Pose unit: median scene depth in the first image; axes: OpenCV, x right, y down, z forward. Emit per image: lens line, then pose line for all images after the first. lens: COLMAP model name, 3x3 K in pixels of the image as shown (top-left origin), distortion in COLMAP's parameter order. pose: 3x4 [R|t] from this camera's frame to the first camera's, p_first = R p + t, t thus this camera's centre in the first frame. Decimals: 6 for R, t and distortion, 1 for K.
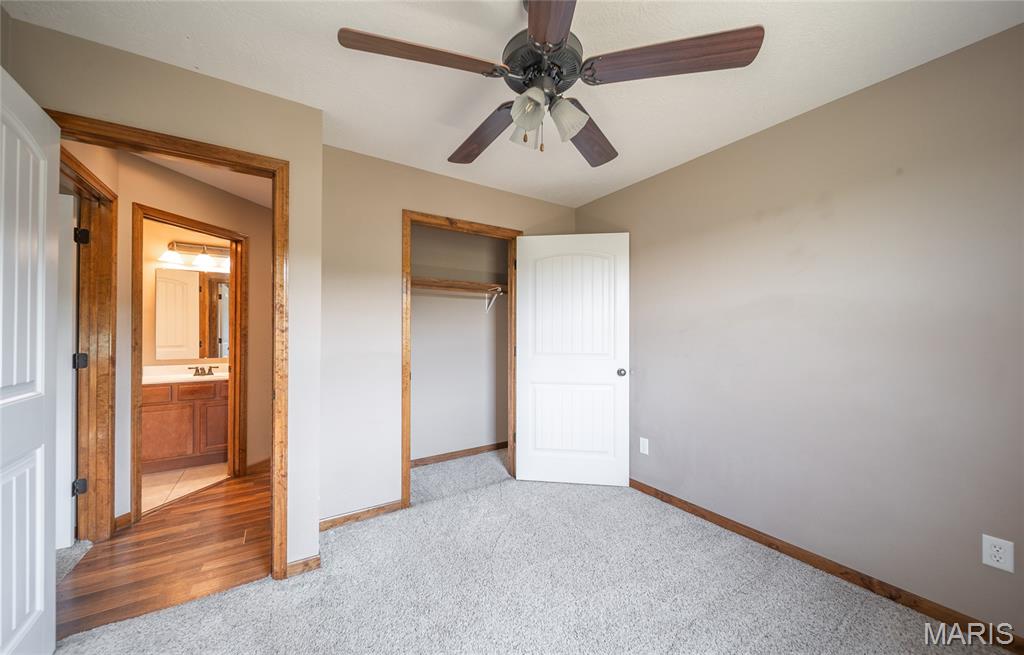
lens RADIAL K [[359.6, 0, 515.3], [0, 359.6, 329.2], [0, 0, 1]] dist [0.000482, 0.000066]
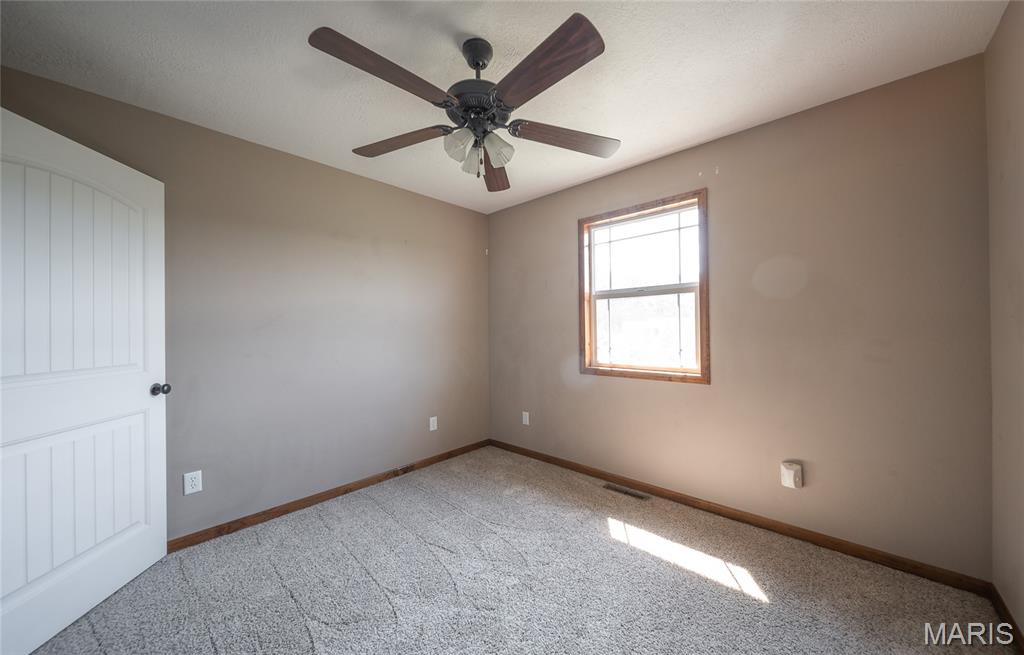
lens RADIAL K [[359.6, 0, 515.3], [0, 359.6, 329.2], [0, 0, 1]] dist [0.000482, 0.000066]
pose [[-0.242980, 0.003693, 0.970024, -0.553382], [0.002544, 0.999992, -0.003170, 0.013476], [-0.970028, 0.001698, -0.242987, 0.566692]]
